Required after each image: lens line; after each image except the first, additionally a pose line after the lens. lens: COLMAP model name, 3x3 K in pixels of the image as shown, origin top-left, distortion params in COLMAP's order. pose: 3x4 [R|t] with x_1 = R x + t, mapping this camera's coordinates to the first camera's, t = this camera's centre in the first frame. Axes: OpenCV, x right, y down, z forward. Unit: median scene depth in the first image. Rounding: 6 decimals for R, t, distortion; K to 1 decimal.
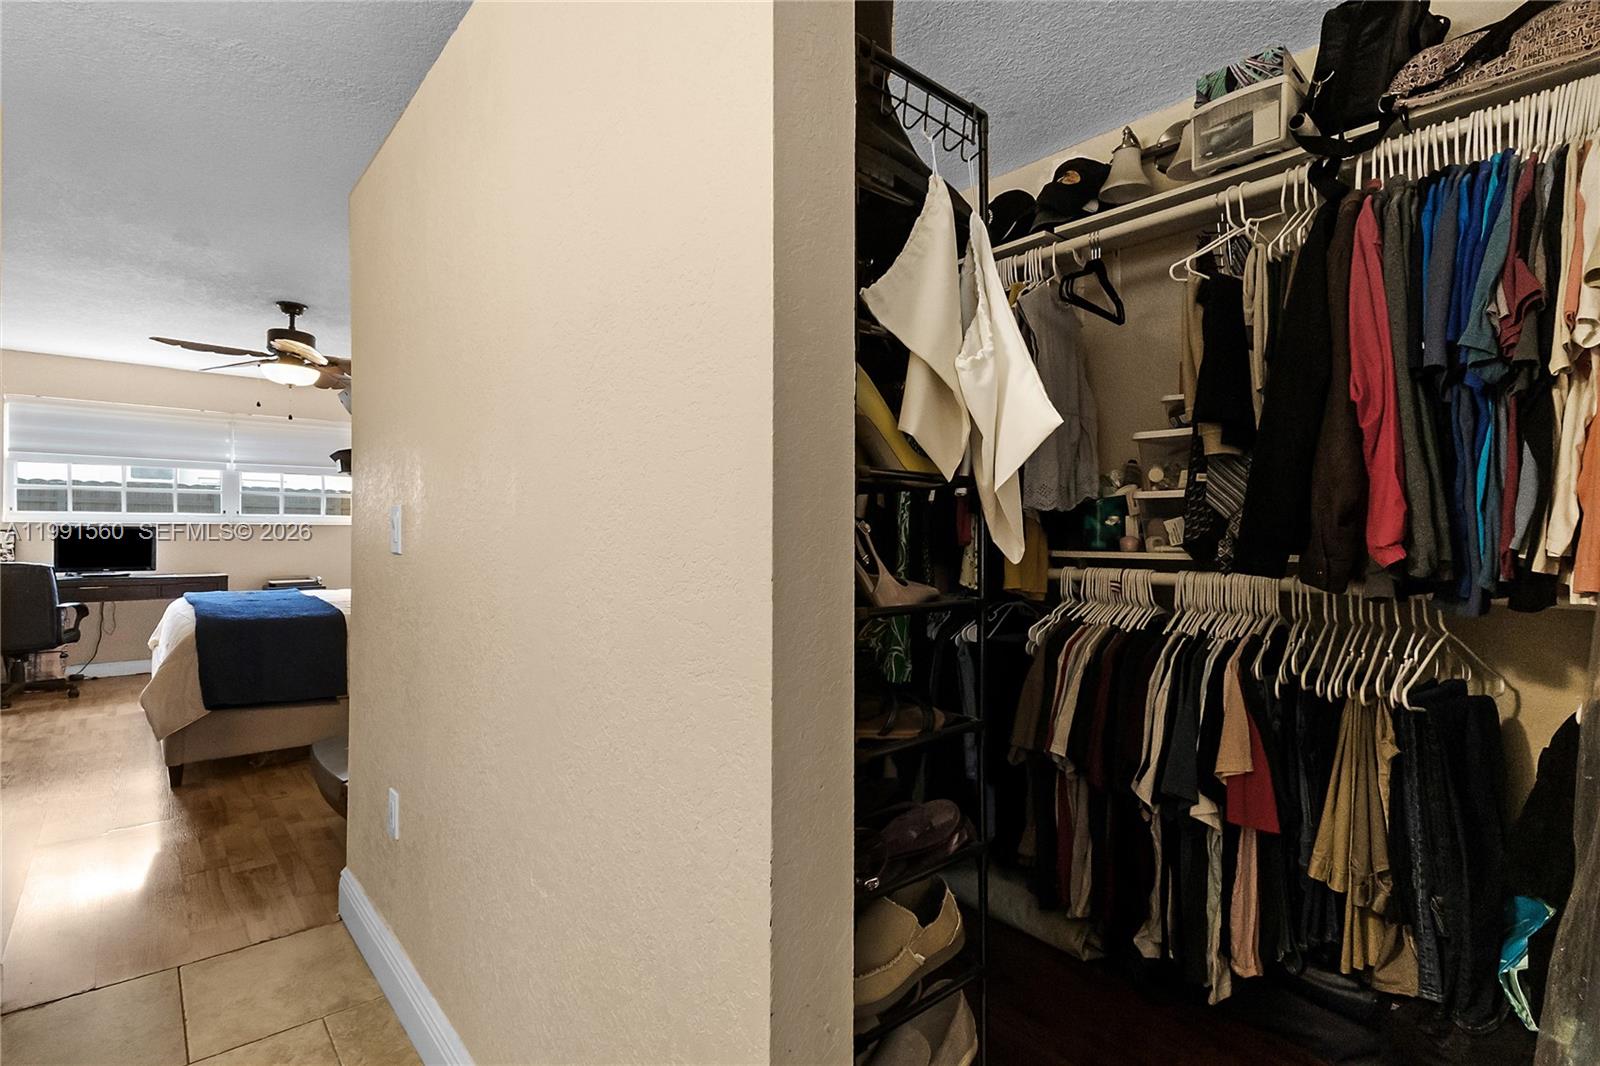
lens RADIAL K [[779.0, 0, 800.0], [0, 779.0, 533.0], [0, 0, 1]] dist [0.029549, 0.000396]
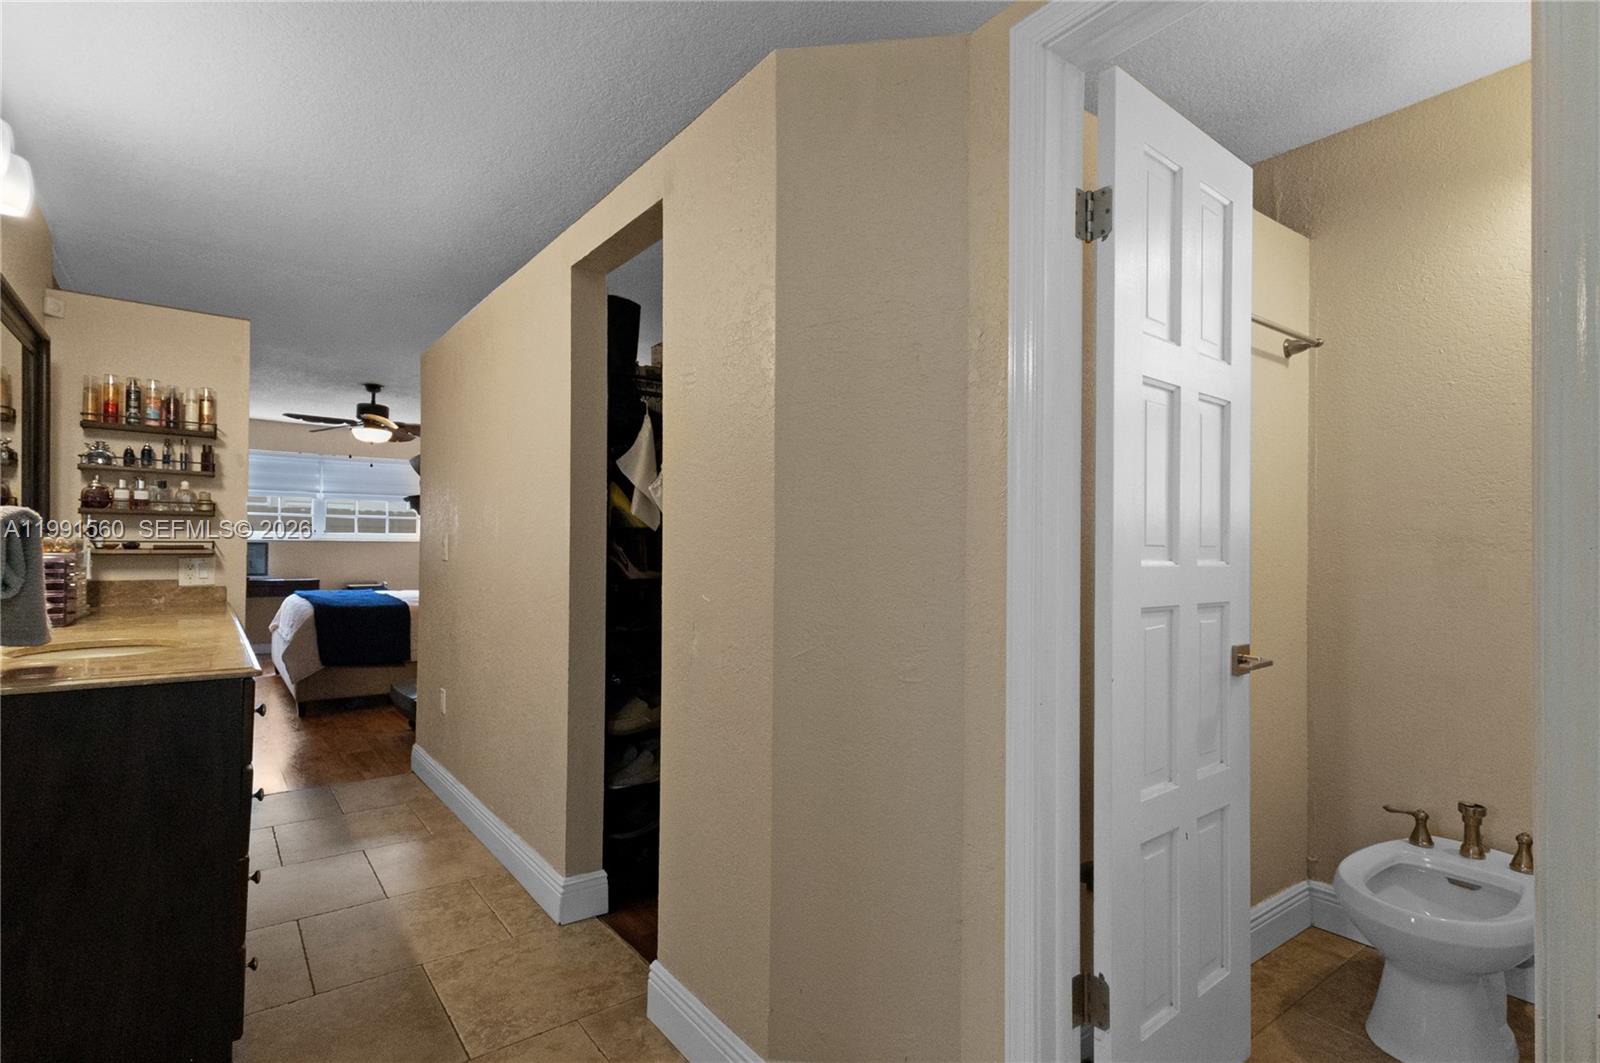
lens RADIAL K [[765.1, 0, 800.0], [0, 765.1, 550.3], [0, 0, 1]] dist [0.000352, -0.001043]
pose [[0.999279, 0.006931, -0.037341, 0.326209], [-0.006885, 0.999975, 0.001369, -0.006338], [0.037349, -0.001111, 0.999302, -0.644703]]
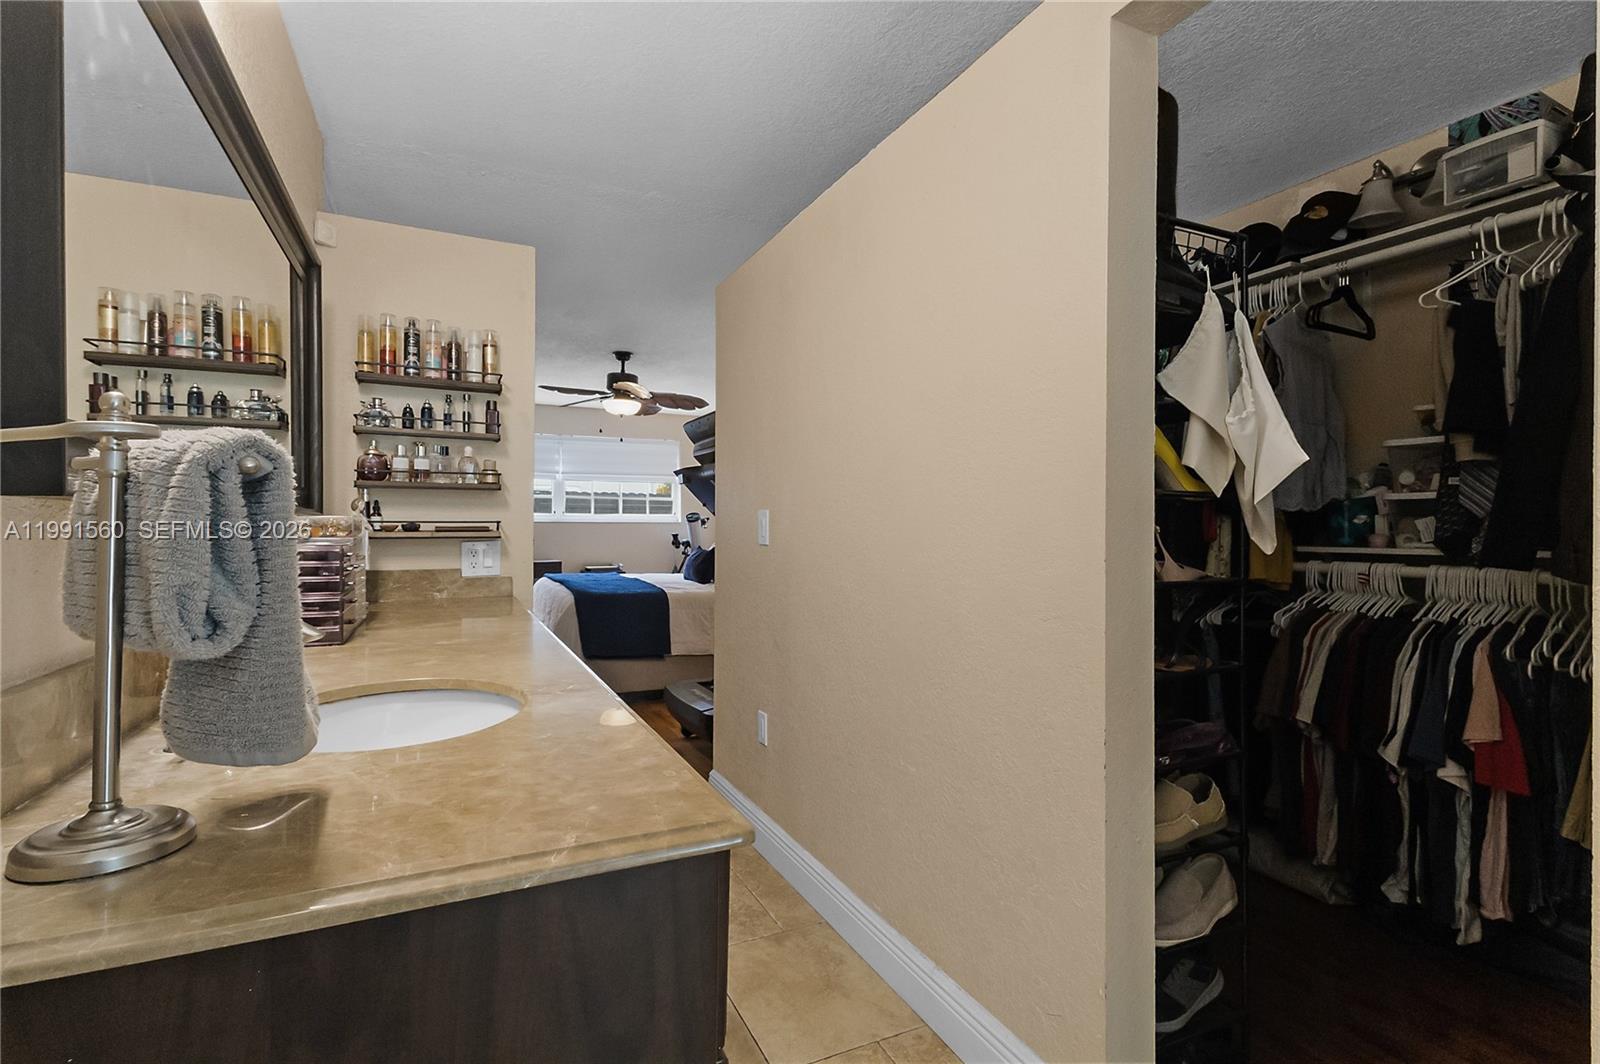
lens RADIAL K [[754.2, 0, 798.1], [0, 754.2, 529.4], [0, 0, 1]] dist [0.044318, -0.012045]
pose [[0.965794, 0.000691, -0.259309, -0.084572], [-0.000250, 0.999998, 0.001735, -0.003321], [0.259310, -0.001610, 0.965793, -0.250385]]
